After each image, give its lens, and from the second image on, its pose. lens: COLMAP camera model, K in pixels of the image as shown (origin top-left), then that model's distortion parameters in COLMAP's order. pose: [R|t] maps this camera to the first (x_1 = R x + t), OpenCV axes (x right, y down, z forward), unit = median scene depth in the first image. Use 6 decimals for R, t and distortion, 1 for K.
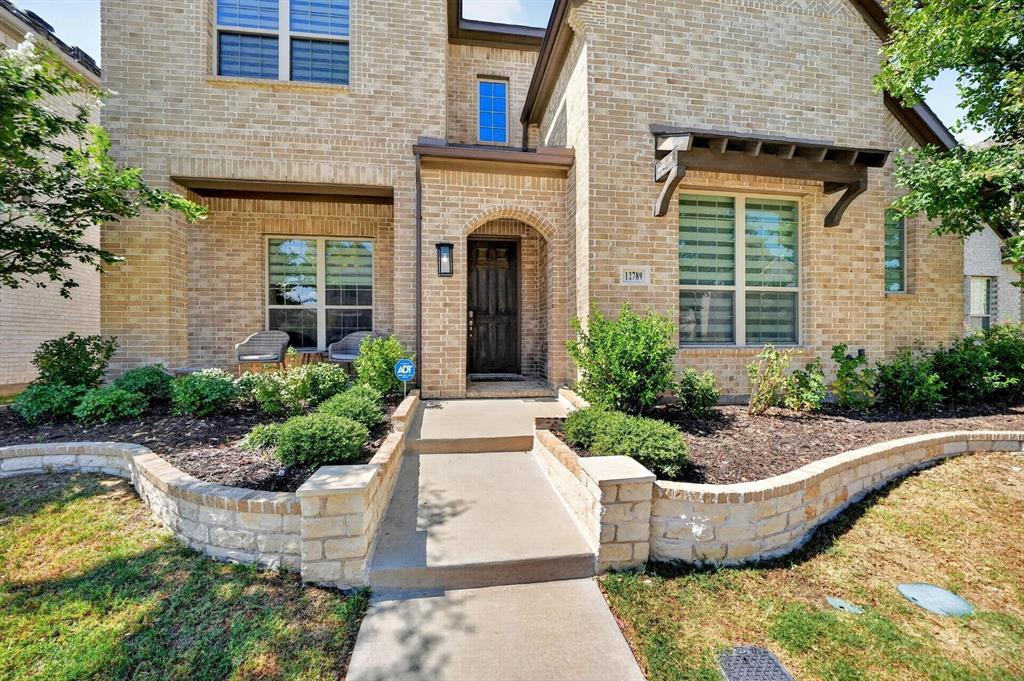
lens RADIAL K [[405.3, 0, 510.4], [0, 405.3, 350.6], [0, 0, 1]] dist [-0.002858, -0.000162]
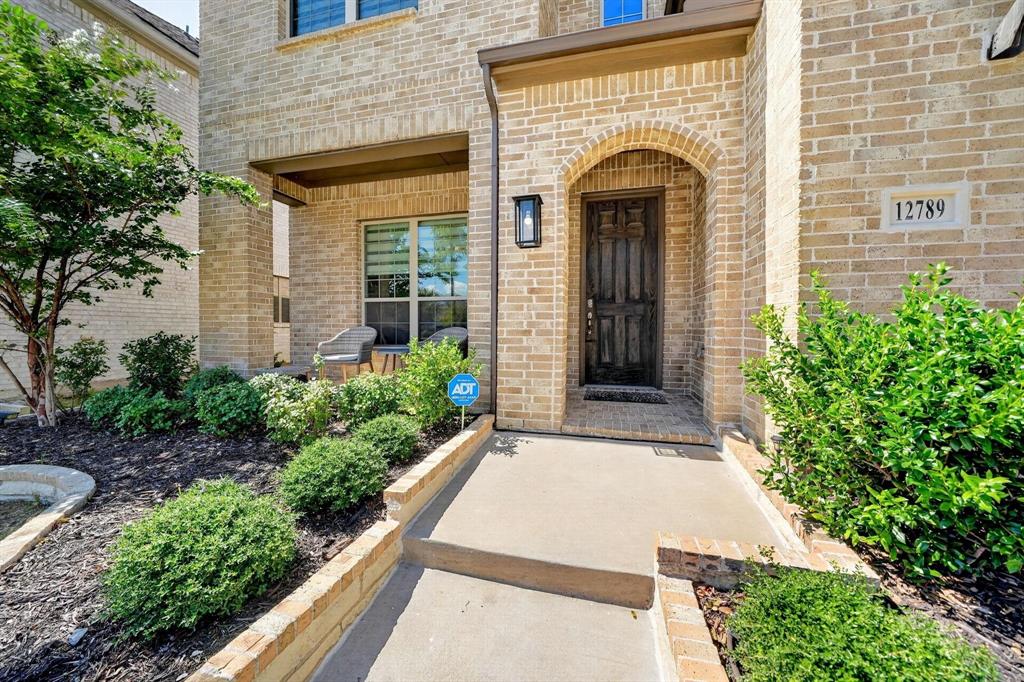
lens RADIAL K [[378.3, 0, 510.2], [0, 378.3, 338.6], [0, 0, 1]] dist [-0.012506, -0.000042]
pose [[0.919755, 0.014222, -0.392235, 0.053864], [-0.012276, 0.999897, 0.007467, -0.040760], [0.392301, -0.002053, 0.919835, 0.439712]]
